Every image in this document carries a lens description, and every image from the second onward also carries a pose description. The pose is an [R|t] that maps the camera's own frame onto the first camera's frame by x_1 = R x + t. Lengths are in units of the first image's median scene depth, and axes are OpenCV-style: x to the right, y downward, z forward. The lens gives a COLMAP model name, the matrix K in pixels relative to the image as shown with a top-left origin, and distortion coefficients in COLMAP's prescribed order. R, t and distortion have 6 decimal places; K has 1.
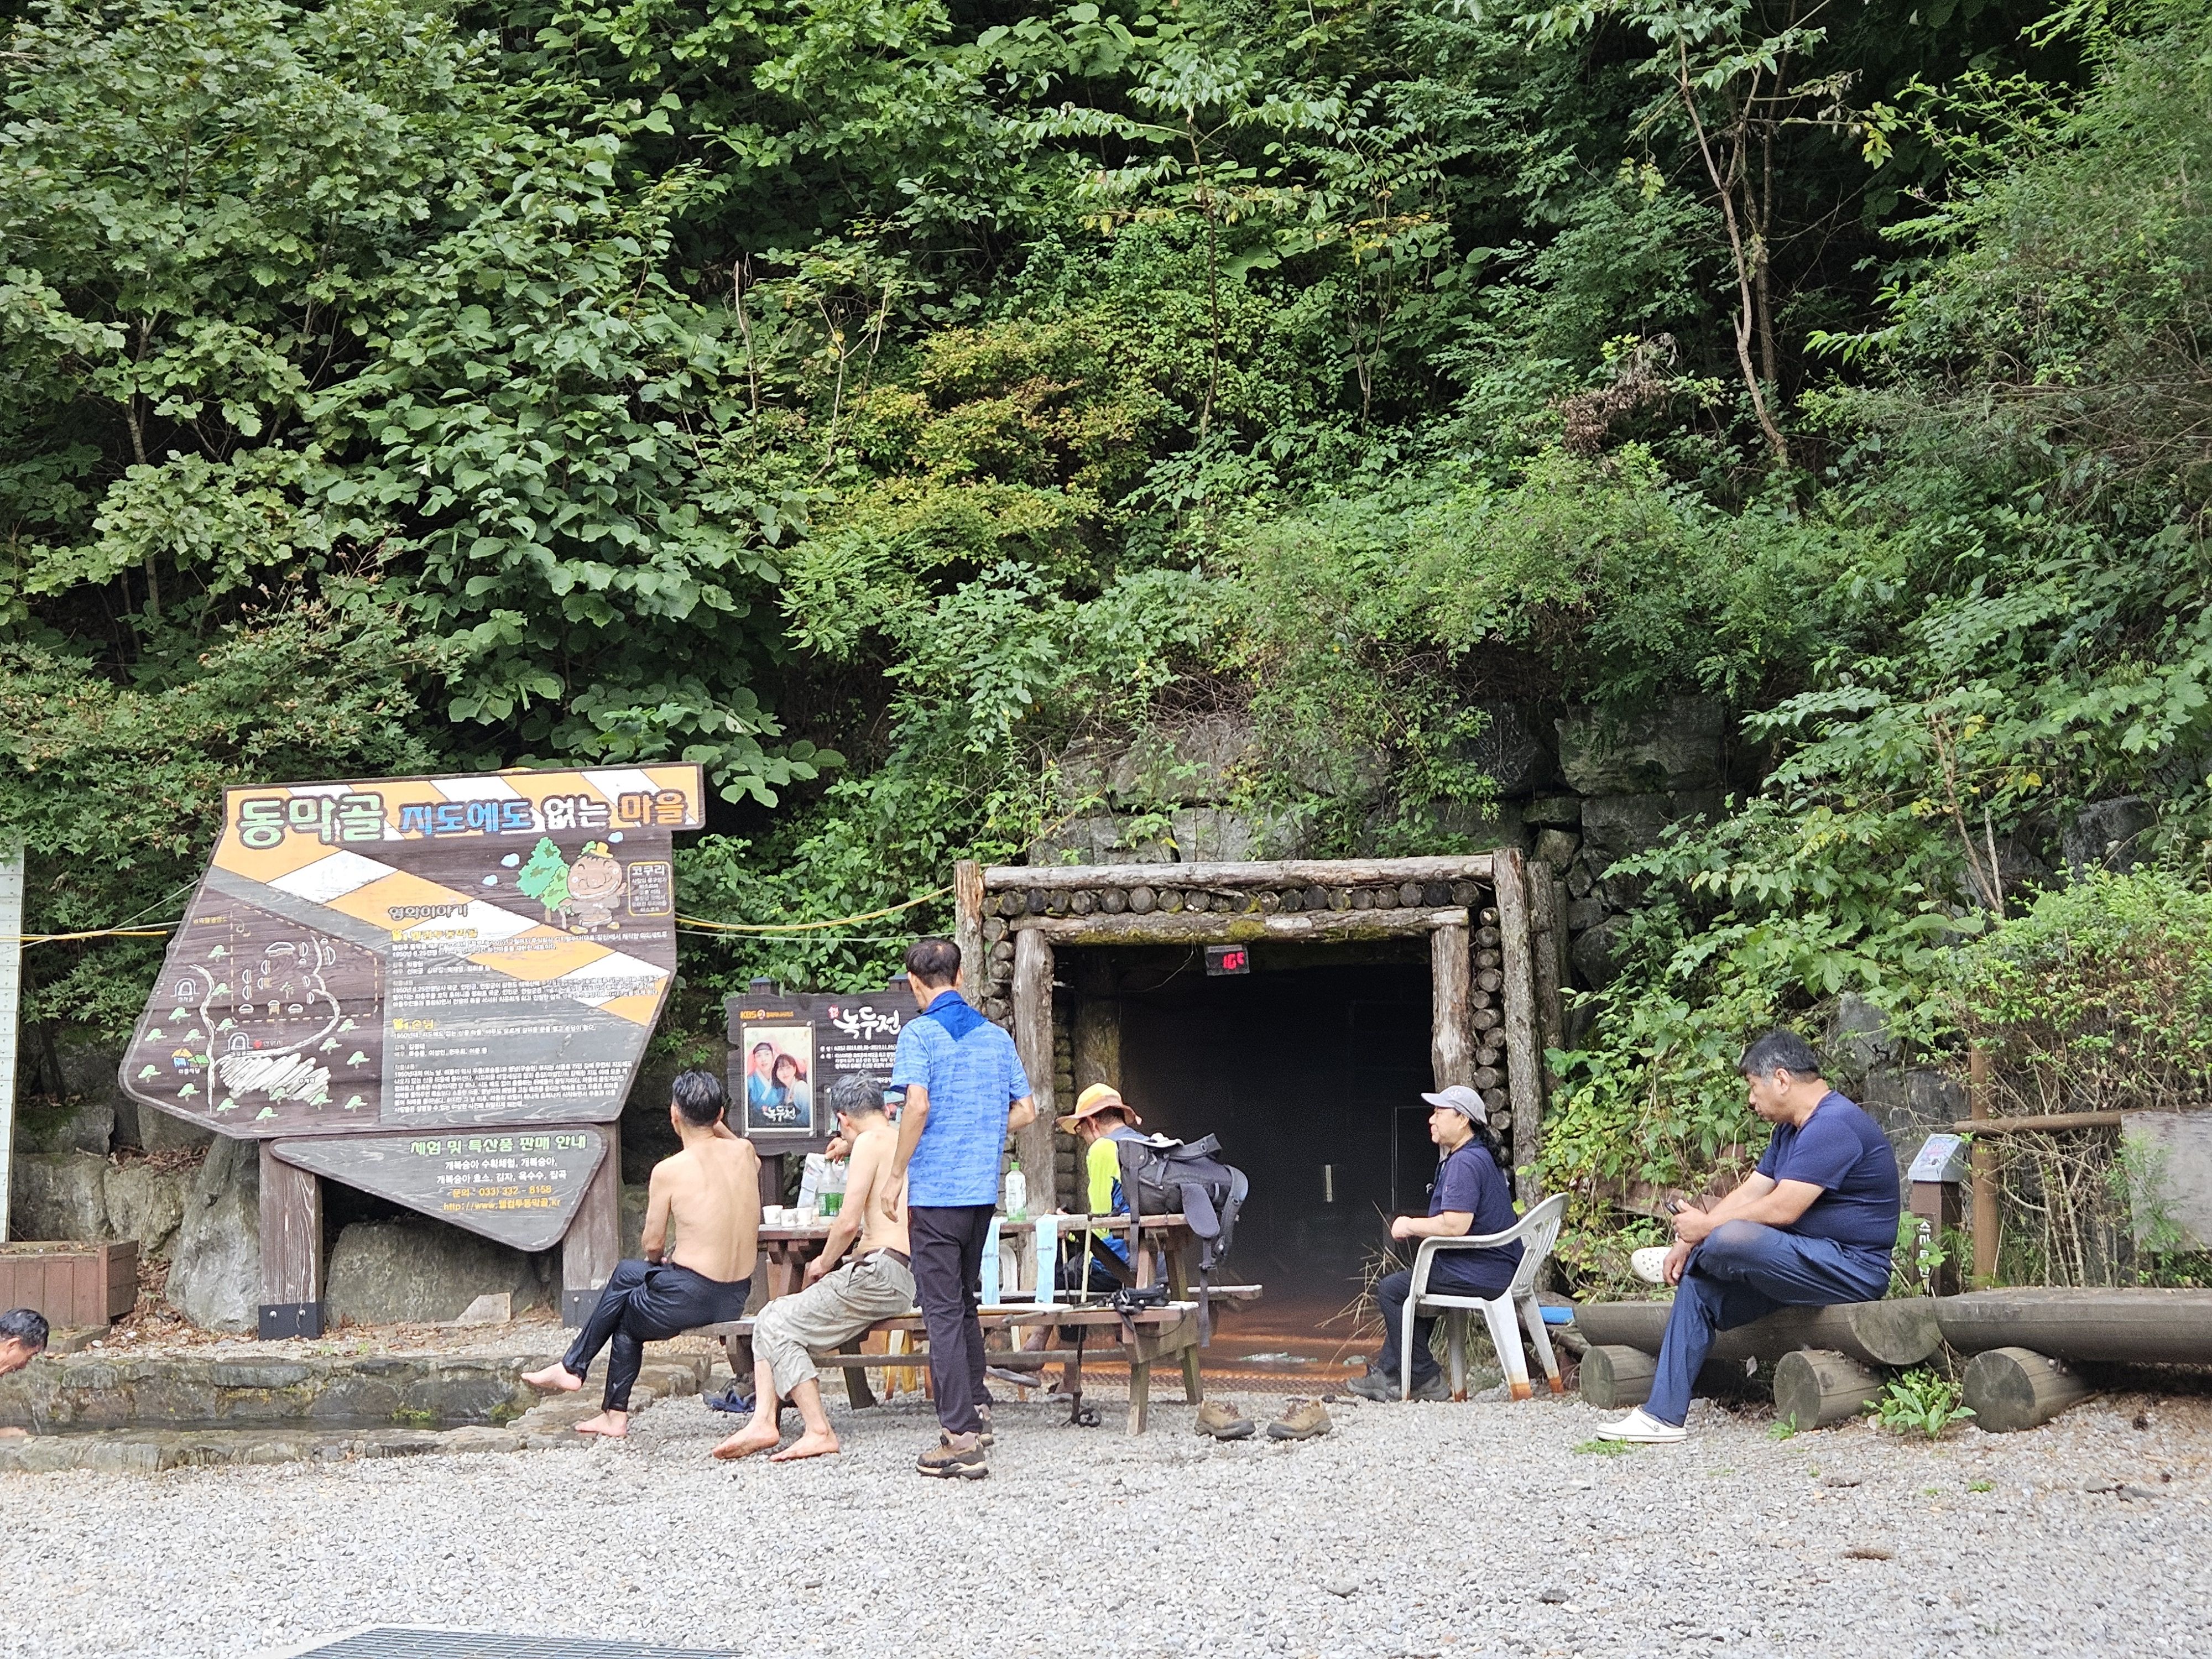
lens RADIAL K [[2999.5, 0, 1106.4], [0, 2999.5, 791.6], [0, 0, 1]] dist [0.079841, -0.132911]
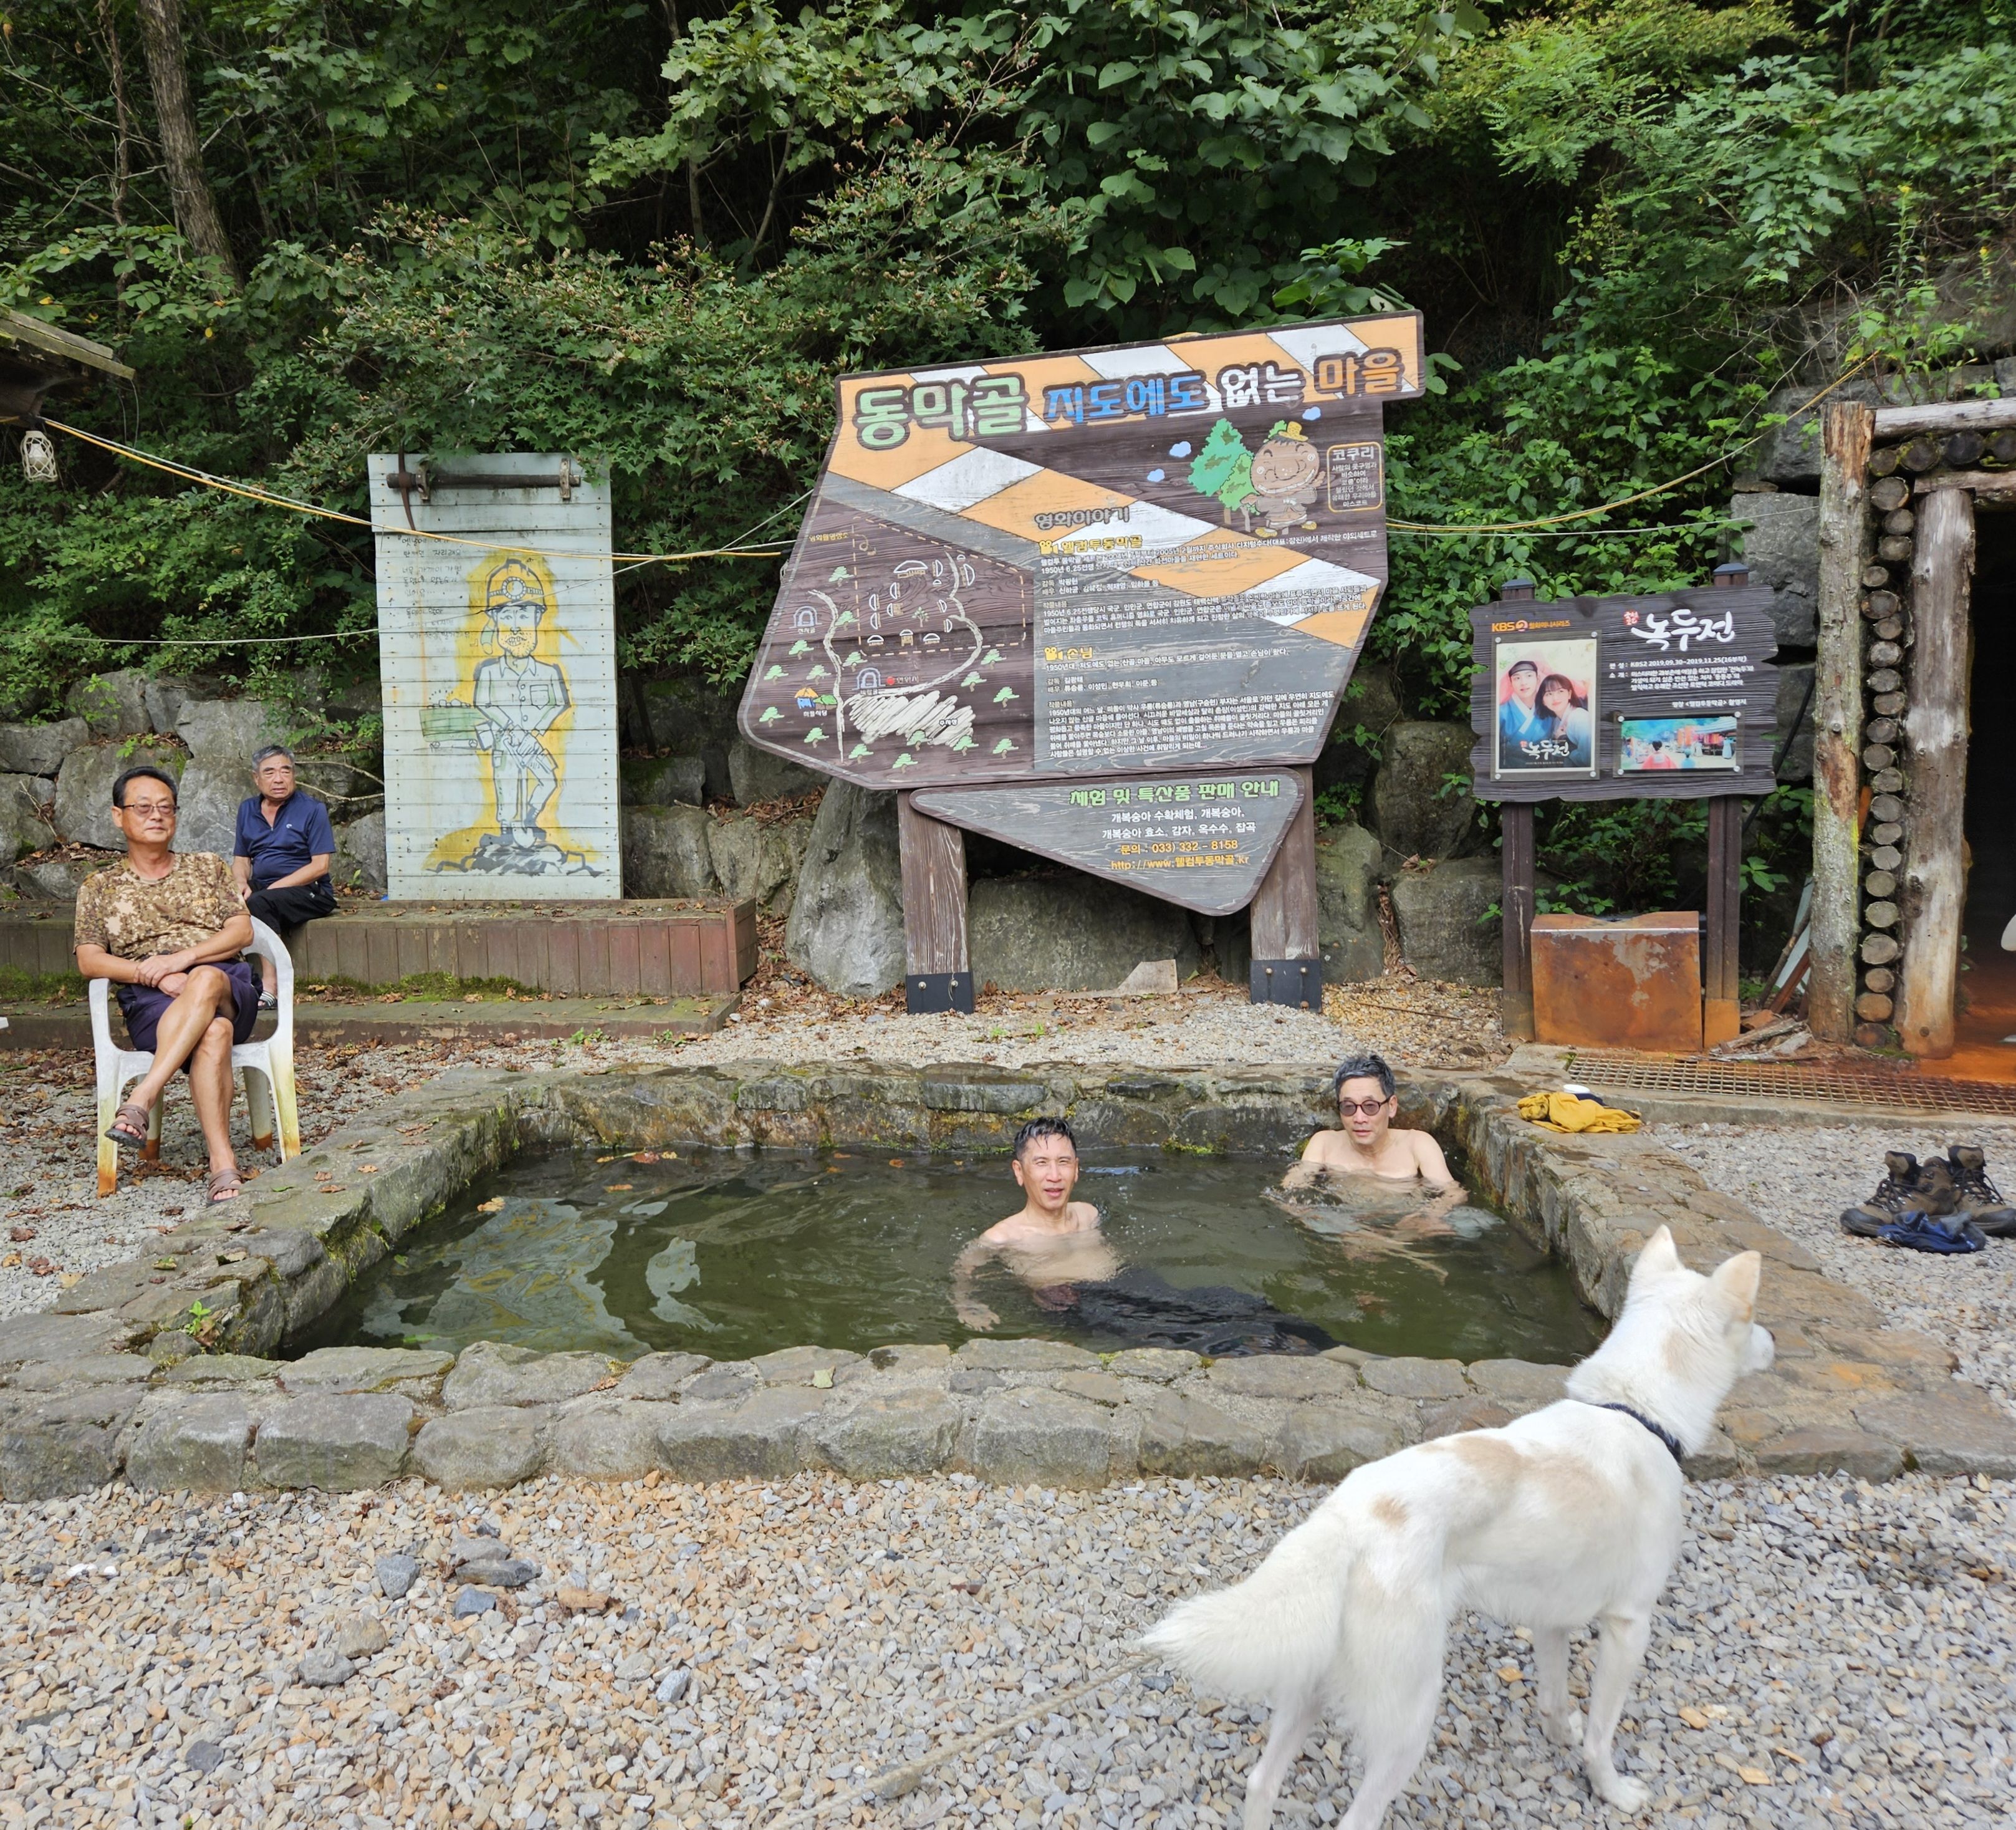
lens RADIAL K [[1660.8, 0, 892.3], [0, 1660.8, 915.8], [0, 0, 1]] dist [0.079551, -0.057870]
pose [[0.990164, -0.002853, -0.139880, -0.212064], [0.029915, 0.980987, 0.191753, 0.057721], [0.136673, -0.194051, 0.971424, 0.517368]]
